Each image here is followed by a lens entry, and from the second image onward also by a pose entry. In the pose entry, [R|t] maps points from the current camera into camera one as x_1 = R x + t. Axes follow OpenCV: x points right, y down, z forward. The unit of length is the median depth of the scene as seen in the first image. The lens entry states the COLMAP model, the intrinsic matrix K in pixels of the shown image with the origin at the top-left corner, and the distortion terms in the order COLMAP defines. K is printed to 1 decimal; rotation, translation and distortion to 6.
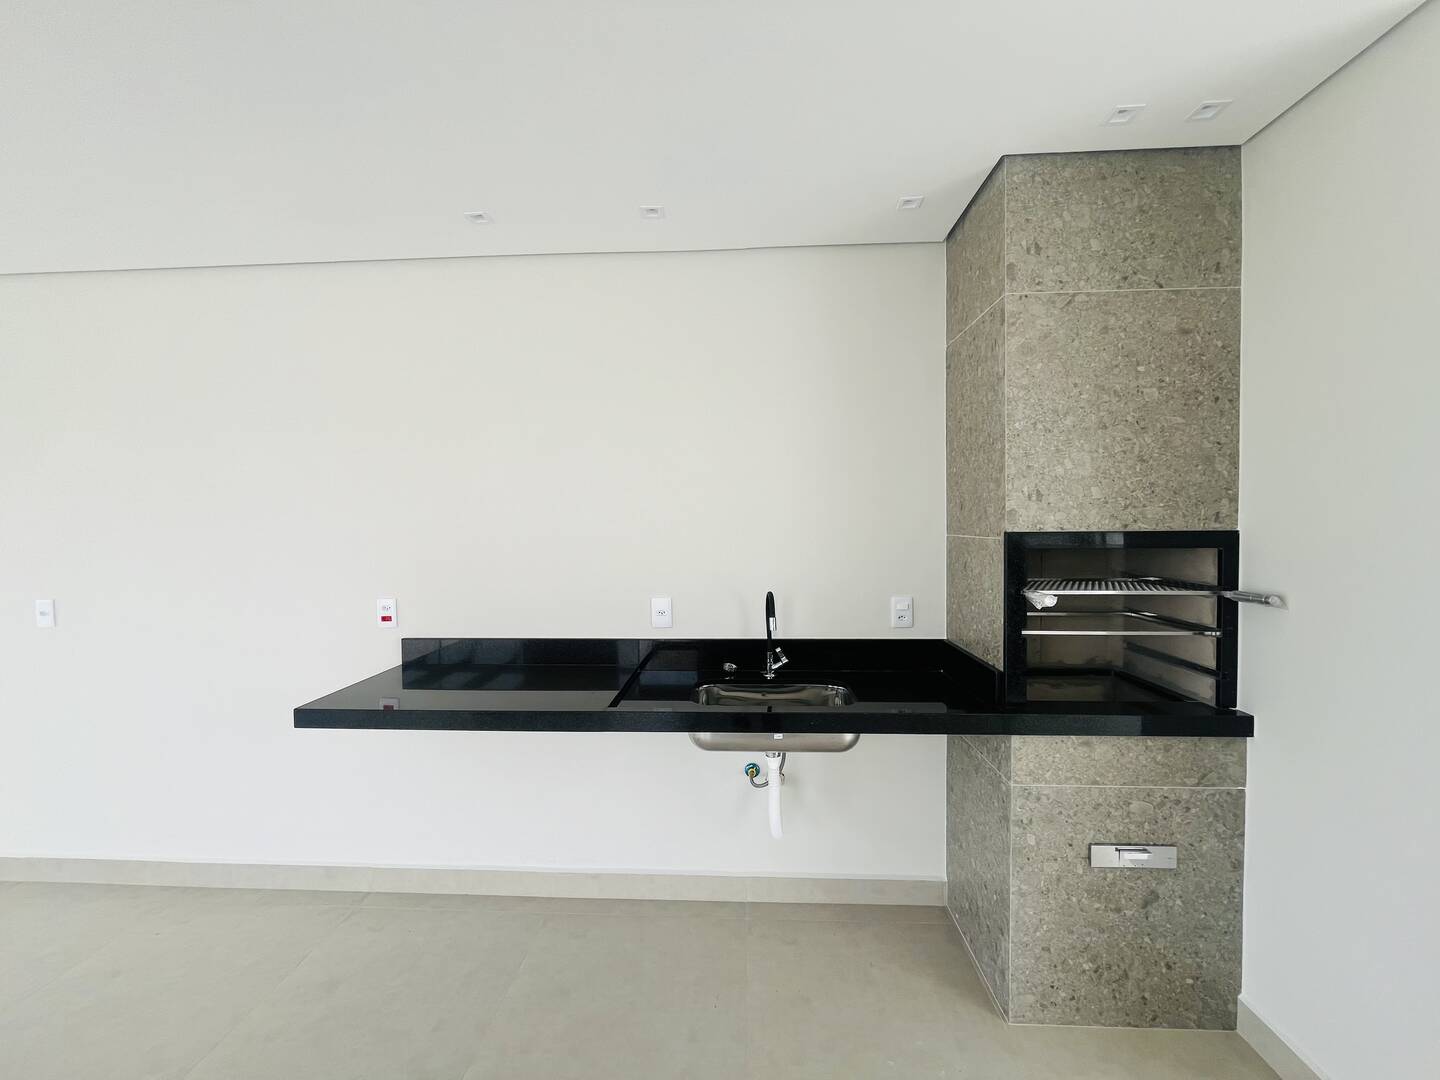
lens RADIAL K [[585.1, 0, 715.5], [0, 585.1, 536.6], [0, 0, 1]] dist [-0.003322, -0.000250]
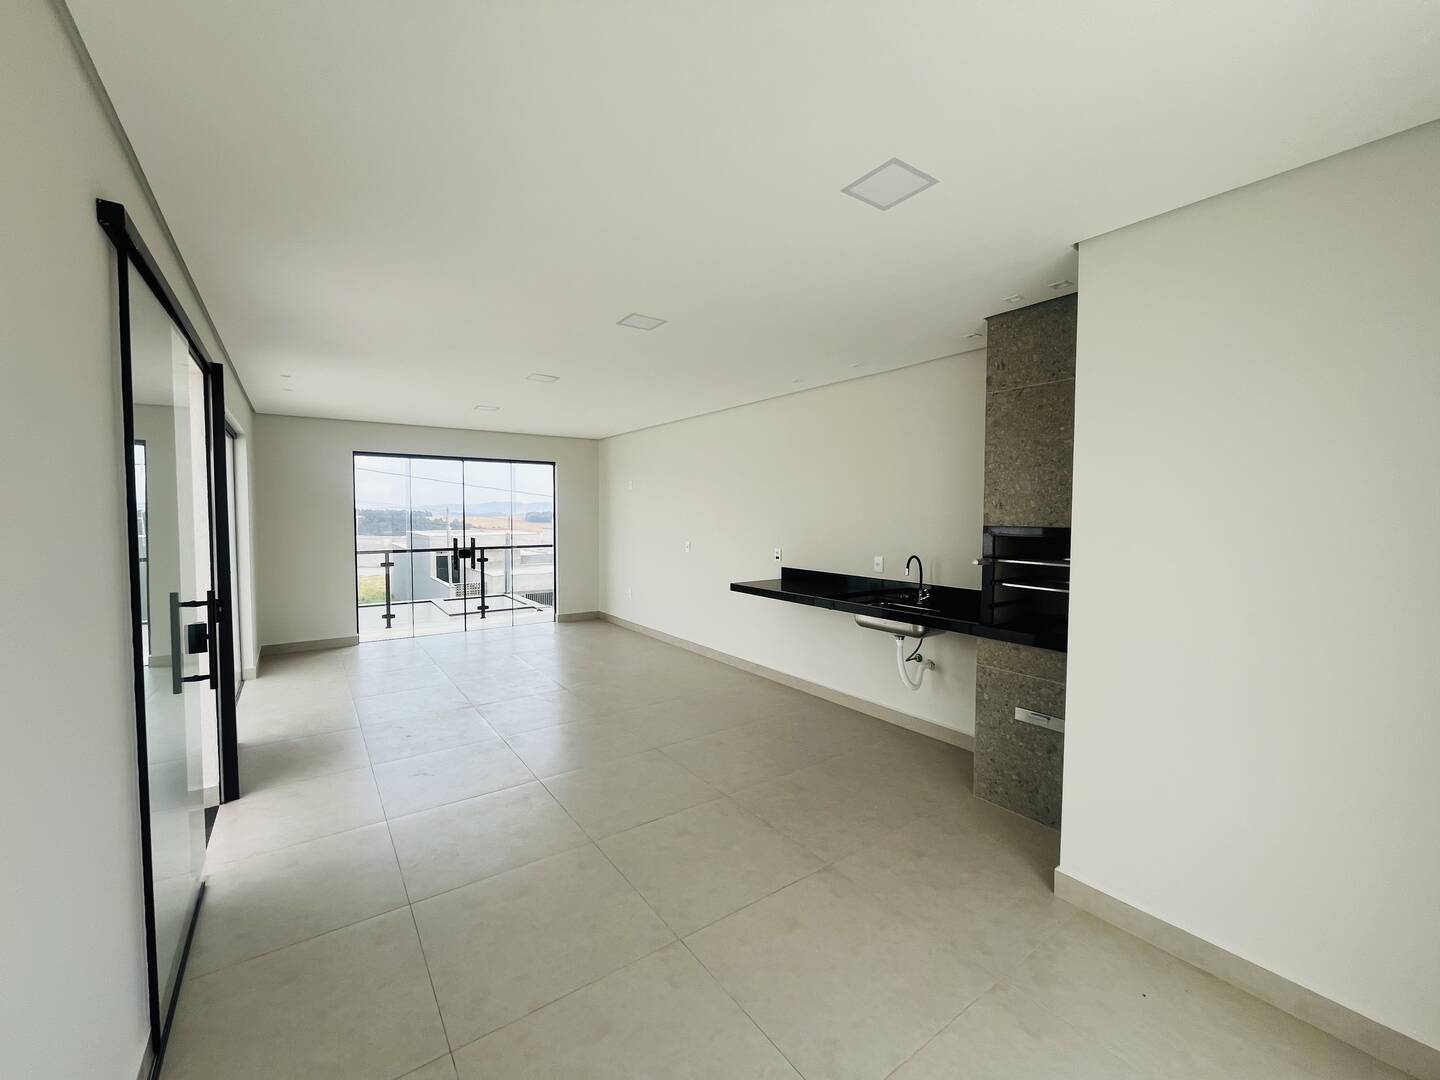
lens RADIAL K [[585.1, 0, 714.4], [0, 585.1, 544.5], [0, 0, 1]] dist [-0.003322, -0.000250]
pose [[0.620504, 0.055871, -0.782210, 1.411523], [-0.028735, 0.998409, 0.048519, -0.013999], [0.783677, -0.007629, 0.621122, -0.778841]]
